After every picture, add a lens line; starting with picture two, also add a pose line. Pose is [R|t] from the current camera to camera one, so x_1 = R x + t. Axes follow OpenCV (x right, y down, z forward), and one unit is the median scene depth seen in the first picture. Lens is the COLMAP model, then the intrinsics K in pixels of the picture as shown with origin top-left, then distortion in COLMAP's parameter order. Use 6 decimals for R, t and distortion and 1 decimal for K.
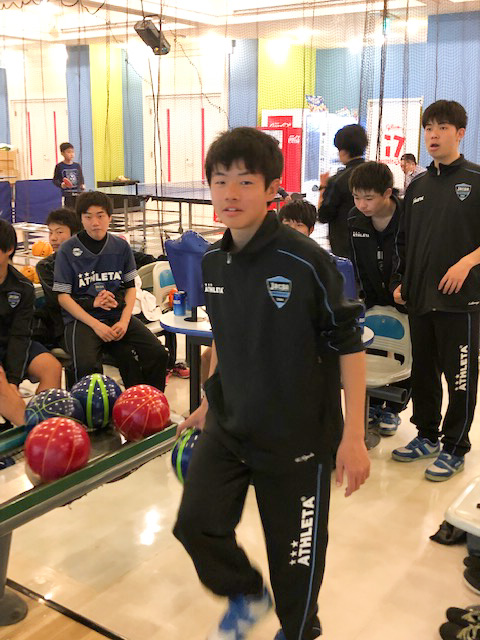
lens RADIAL K [[769.3, 0, 236.5], [0, 769.3, 321.6], [0, 0, 1]] dist [0.016328, 0.000000]
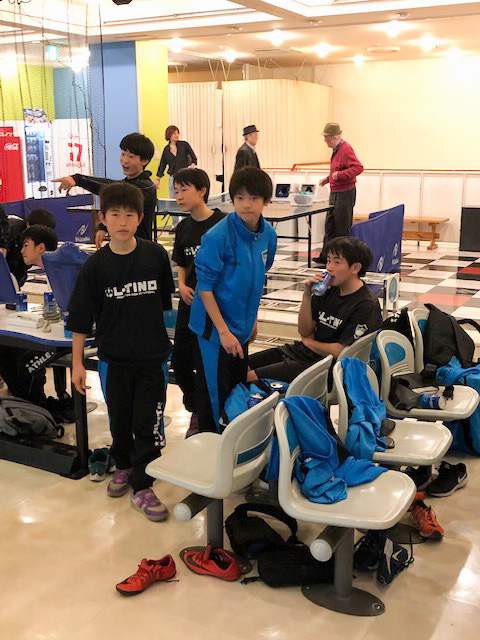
lens RADIAL K [[769.3, 0, 236.6], [0, 769.3, 321.4], [0, 0, 1]] dist [0.016328, 0.000000]
pose [[0.993770, -0.032233, 0.106684, 0.260990], [0.033251, 0.999417, -0.007780, 0.043966], [-0.106371, 0.011279, 0.994263, -0.176720]]
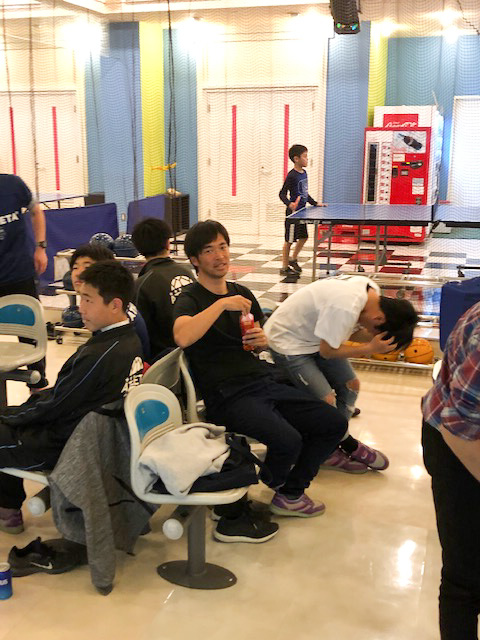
lens RADIAL K [[769.3, 0, 241.4], [0, 769.3, 323.3], [0, 0, 1]] dist [0.016328, 0.000000]
pose [[0.954870, -0.068307, 0.289064, -0.359264], [0.068429, 0.997609, 0.009696, -0.054920], [-0.289035, 0.010522, 0.957261, 0.230120]]
